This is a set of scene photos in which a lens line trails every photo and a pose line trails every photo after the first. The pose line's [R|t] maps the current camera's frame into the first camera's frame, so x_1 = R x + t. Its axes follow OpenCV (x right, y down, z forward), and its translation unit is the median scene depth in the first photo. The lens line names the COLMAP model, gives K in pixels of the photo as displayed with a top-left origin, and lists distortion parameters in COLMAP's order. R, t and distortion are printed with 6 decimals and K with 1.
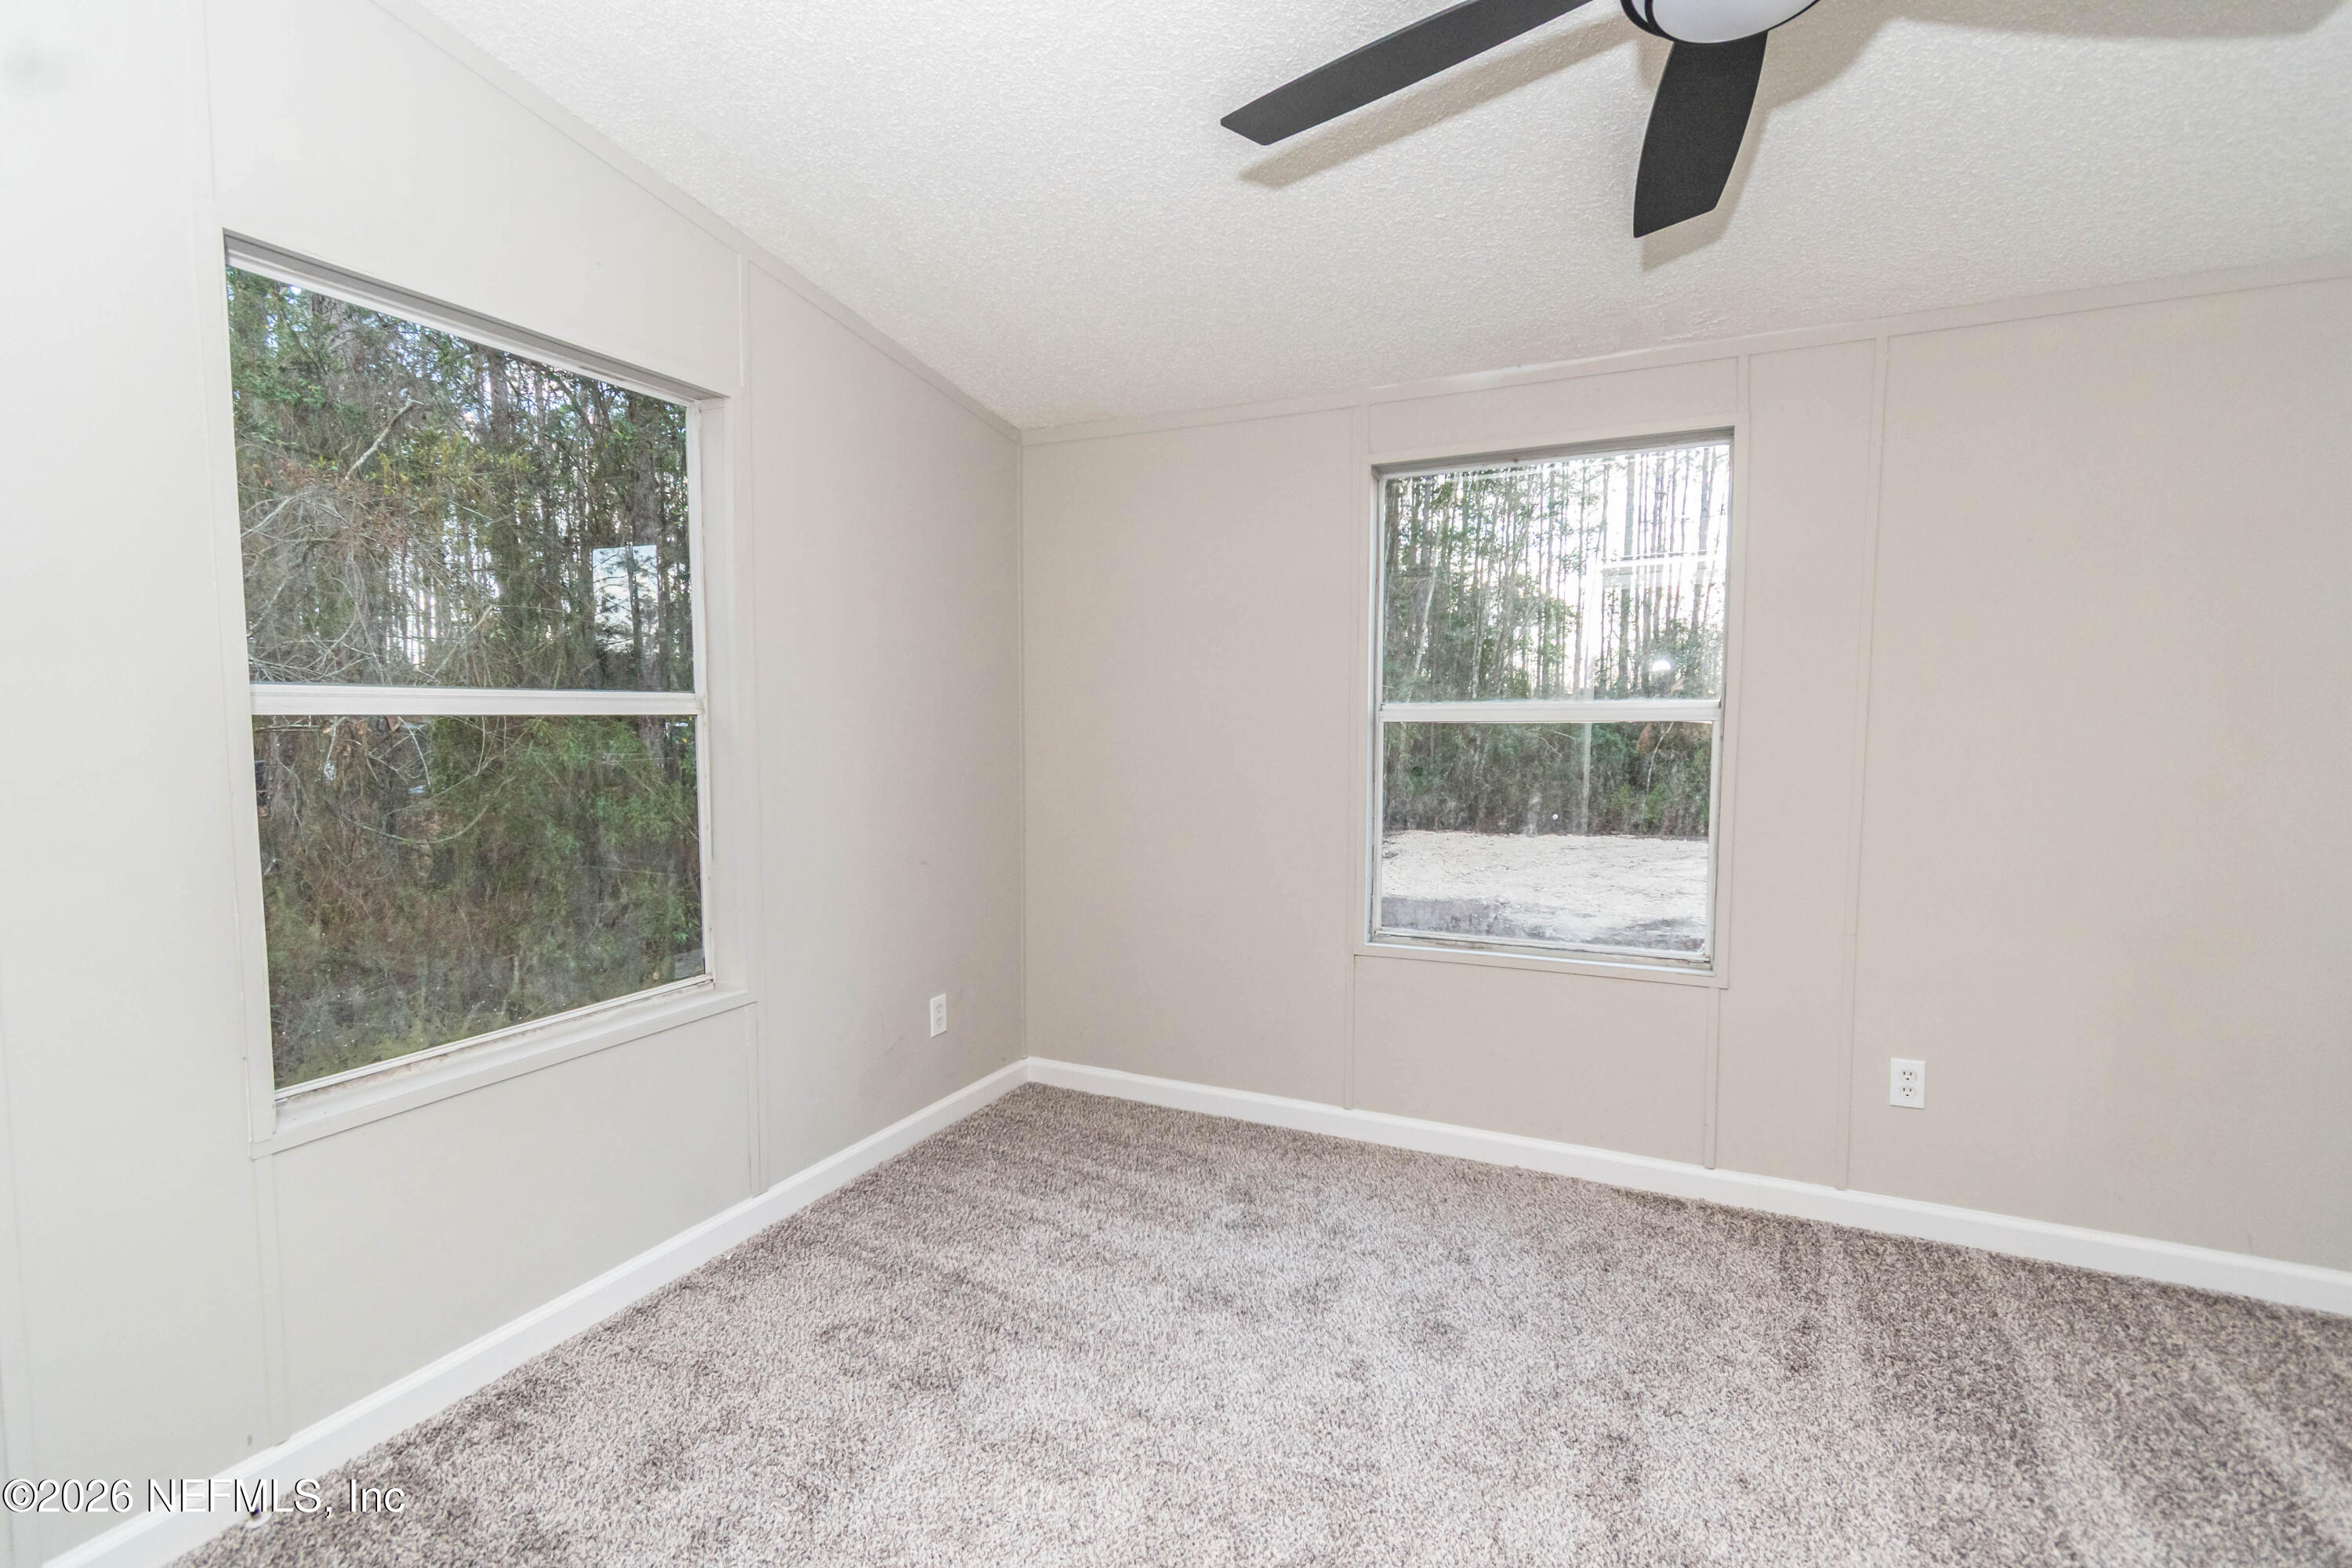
lens RADIAL K [[1068.5, 0, 1190.7], [0, 1068.5, 795.8], [0, 0, 1]] dist [0.004440, -0.000932]
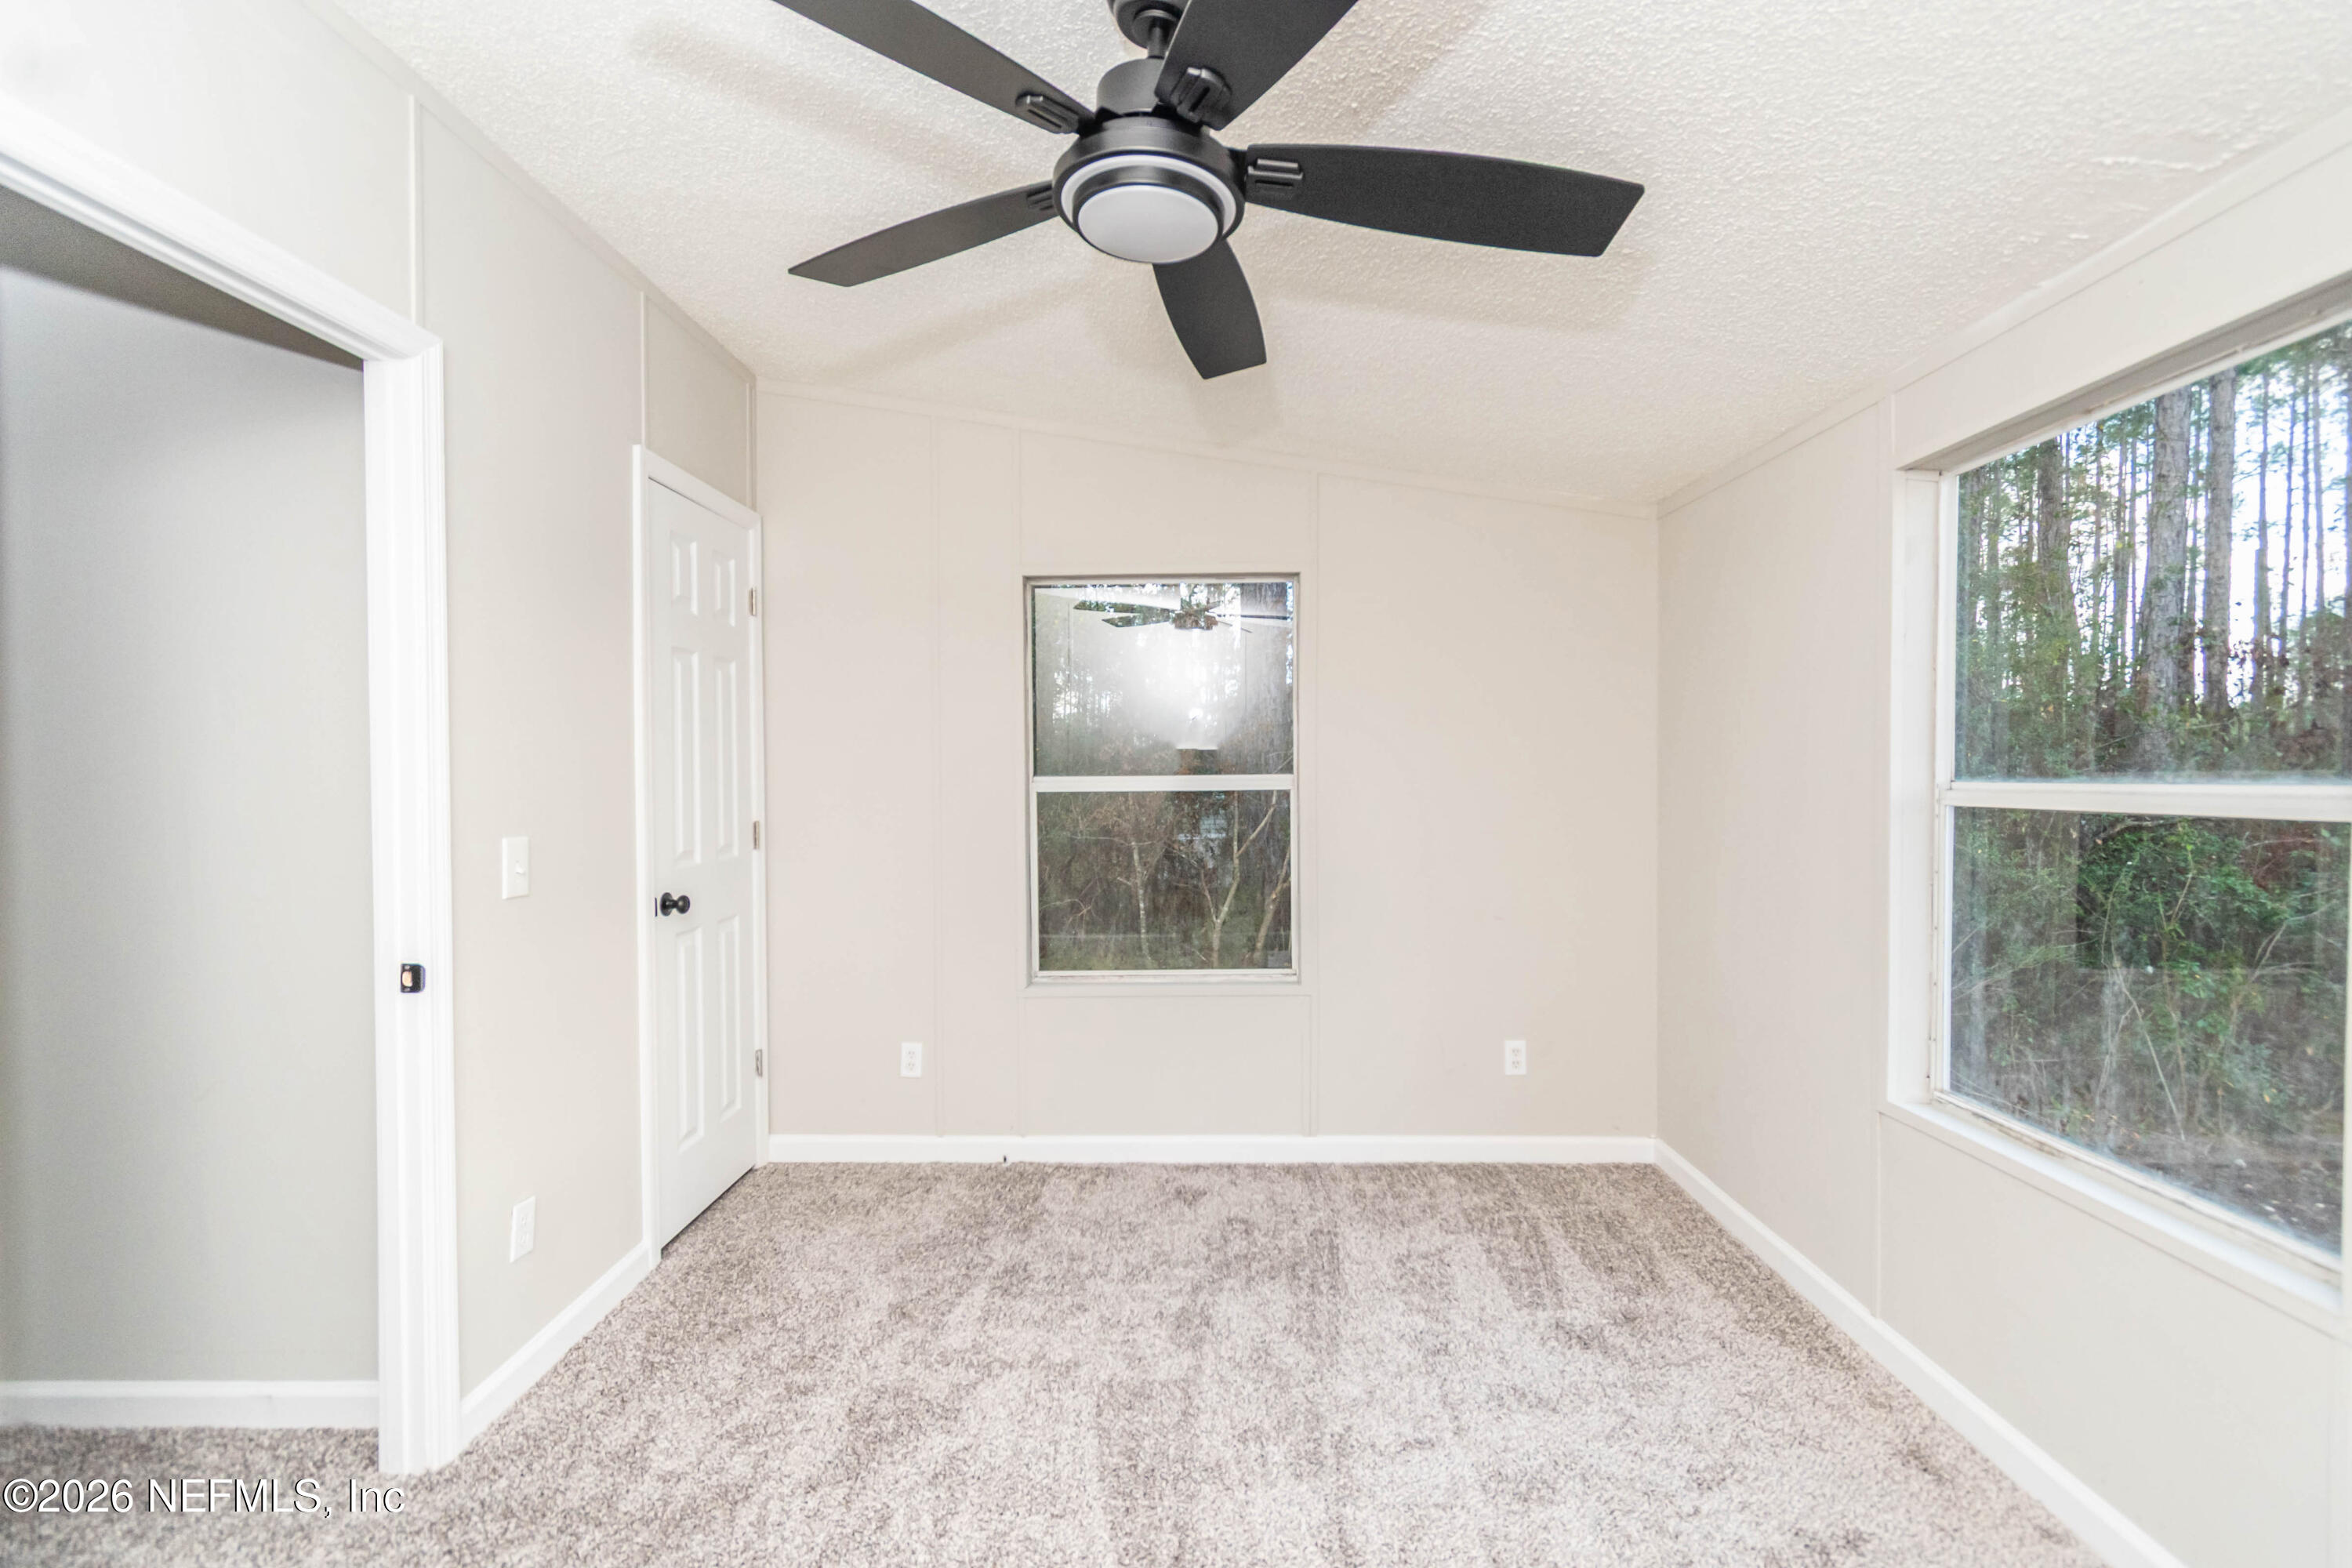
lens RADIAL K [[1068.5, 0, 1190.7], [0, 1068.5, 795.8], [0, 0, 1]] dist [0.004440, -0.000932]
pose [[0.388172, 0.015789, -0.921452, 0.827573], [-0.062095, 0.998029, -0.009057, -0.046035], [0.919493, 0.060734, 0.388387, 0.306046]]
